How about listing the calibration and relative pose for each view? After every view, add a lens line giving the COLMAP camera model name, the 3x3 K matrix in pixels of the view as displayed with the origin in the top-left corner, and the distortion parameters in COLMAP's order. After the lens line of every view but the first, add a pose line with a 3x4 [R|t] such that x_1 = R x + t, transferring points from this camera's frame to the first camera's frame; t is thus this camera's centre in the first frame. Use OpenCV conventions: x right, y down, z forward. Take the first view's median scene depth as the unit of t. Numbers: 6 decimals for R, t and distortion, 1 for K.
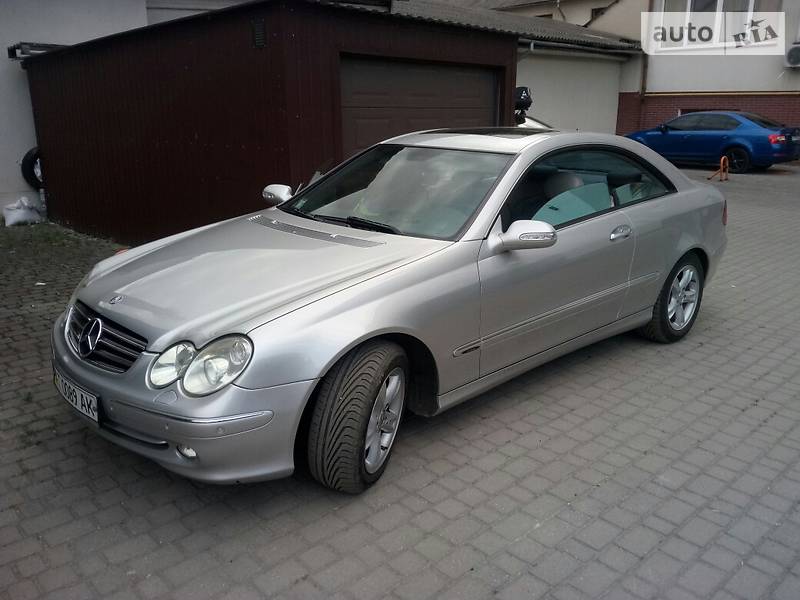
lens RADIAL K [[695.5, 0, 400.0], [0, 695.5, 300.0], [0, 0, 1]] dist [0.067840, -0.165003]
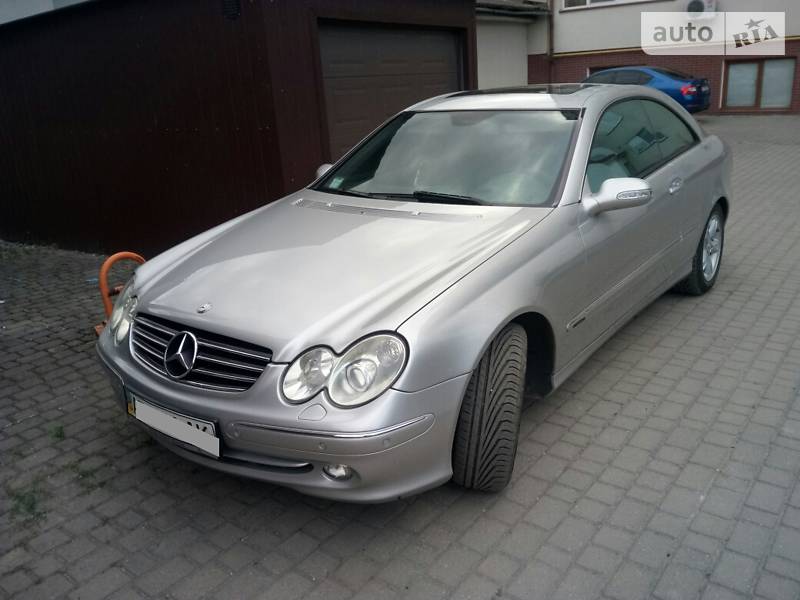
lens RADIAL K [[703.3, 0, 400.0], [0, 703.3, 300.0], [0, 0, 1]] dist [0.045238, -0.134172]
pose [[0.984984, -0.103202, 0.138403, -0.258139], [0.098945, 0.994393, 0.037316, -0.016316], [-0.141478, -0.023061, 0.989673, 0.100404]]
